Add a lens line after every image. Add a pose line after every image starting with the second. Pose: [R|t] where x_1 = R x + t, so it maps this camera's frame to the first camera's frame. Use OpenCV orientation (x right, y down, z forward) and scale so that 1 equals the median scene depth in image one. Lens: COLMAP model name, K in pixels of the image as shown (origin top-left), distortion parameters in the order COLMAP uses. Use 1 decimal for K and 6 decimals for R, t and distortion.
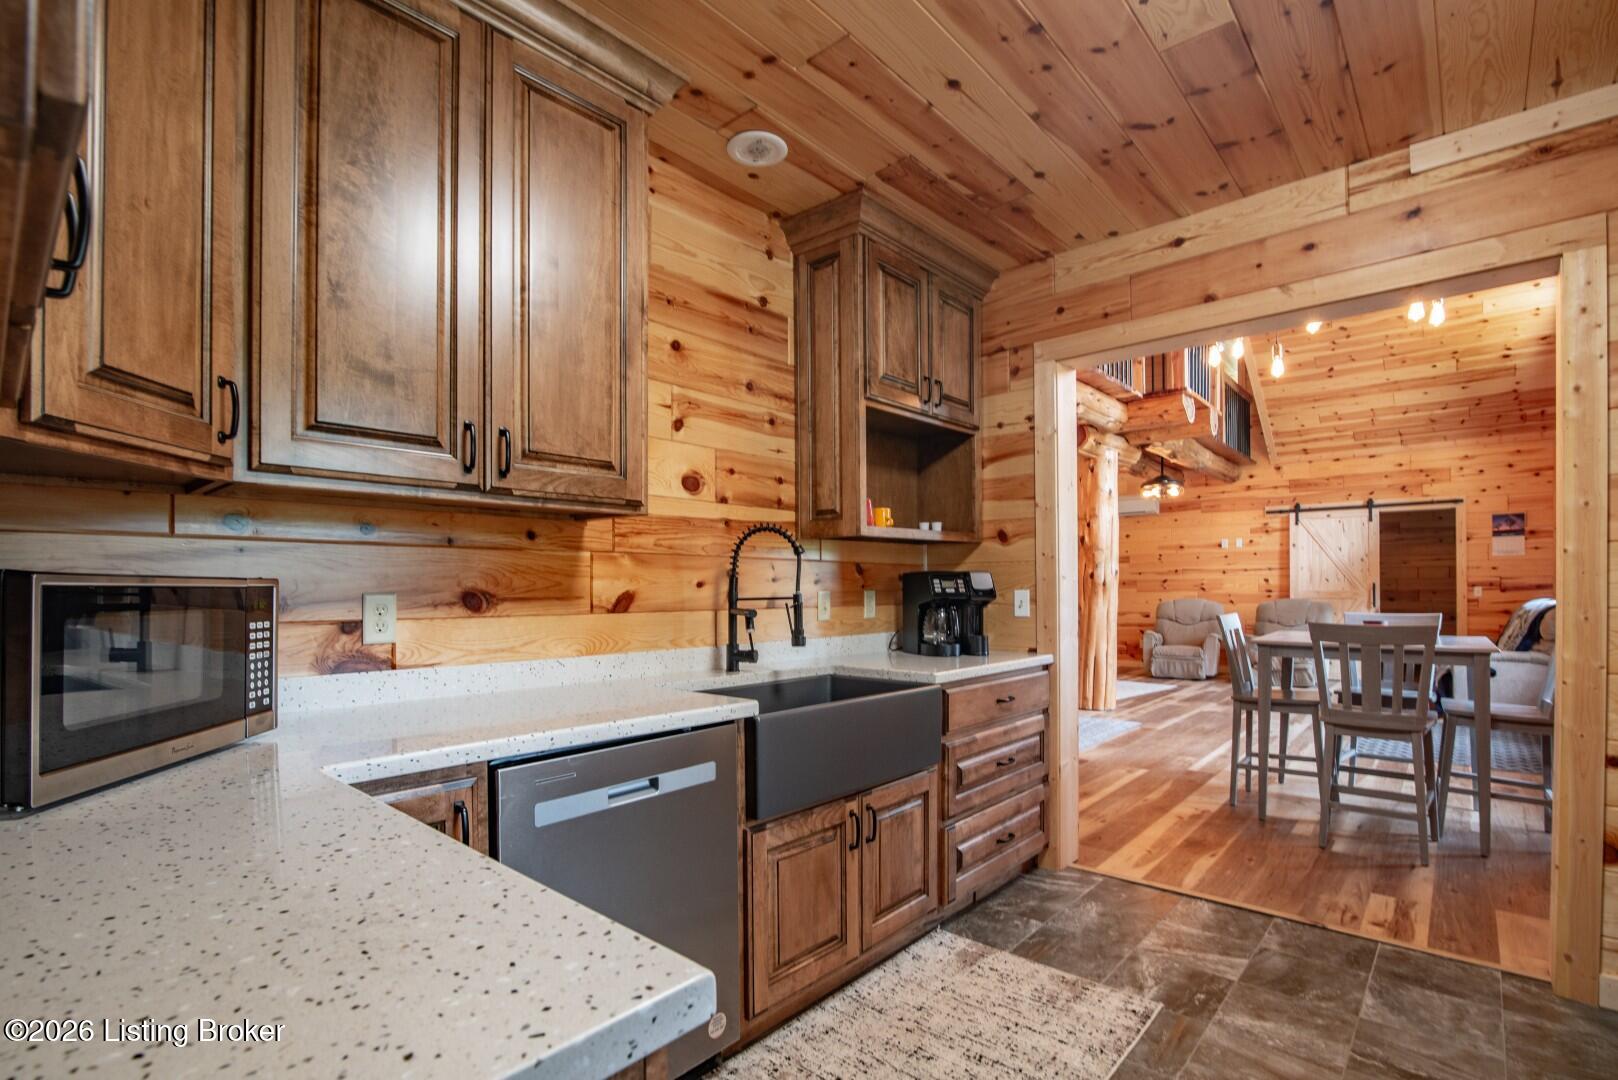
lens RADIAL K [[756.1, 0, 817.8], [0, 756.1, 583.7], [0, 0, 1]] dist [-0.026137, 0.000556]
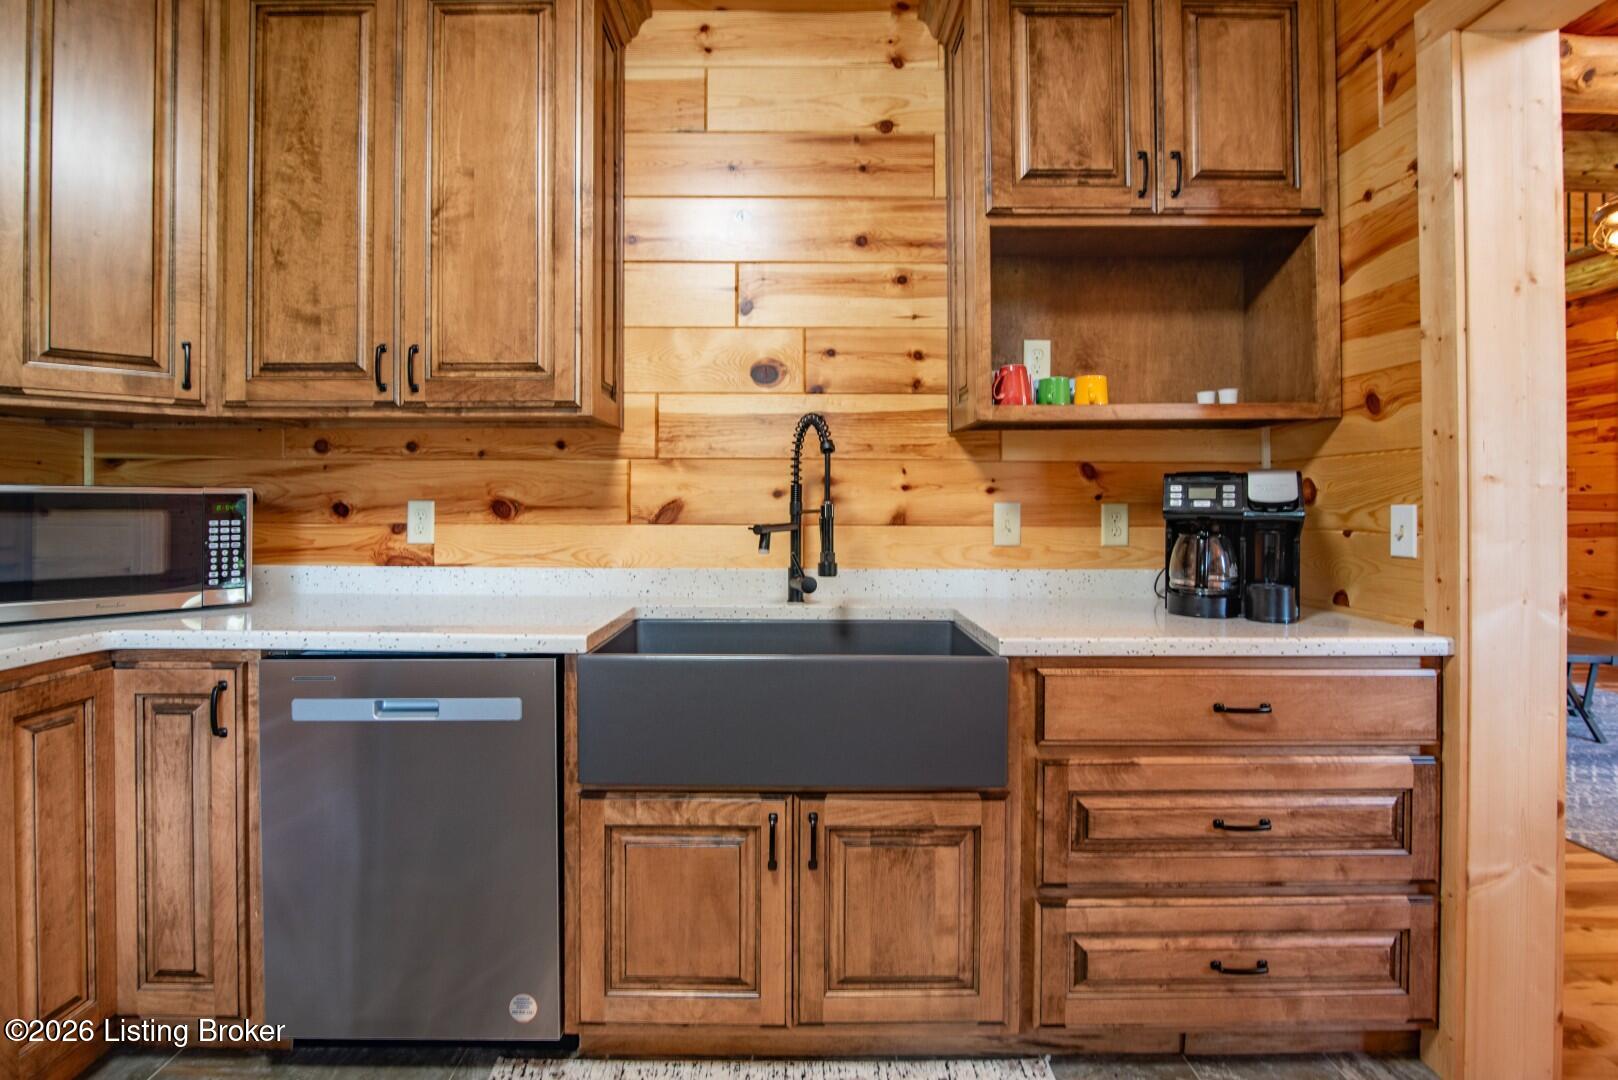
lens RADIAL K [[768.7, 0, 810.1], [0, 768.7, 497.6], [0, 0, 1]] dist [-0.023054, 0.000378]
pose [[0.662693, 0.000600, -0.748891, 0.486497], [-0.000769, 1.000000, 0.000121, 0.004950], [0.748891, 0.000496, 0.662694, 0.447482]]
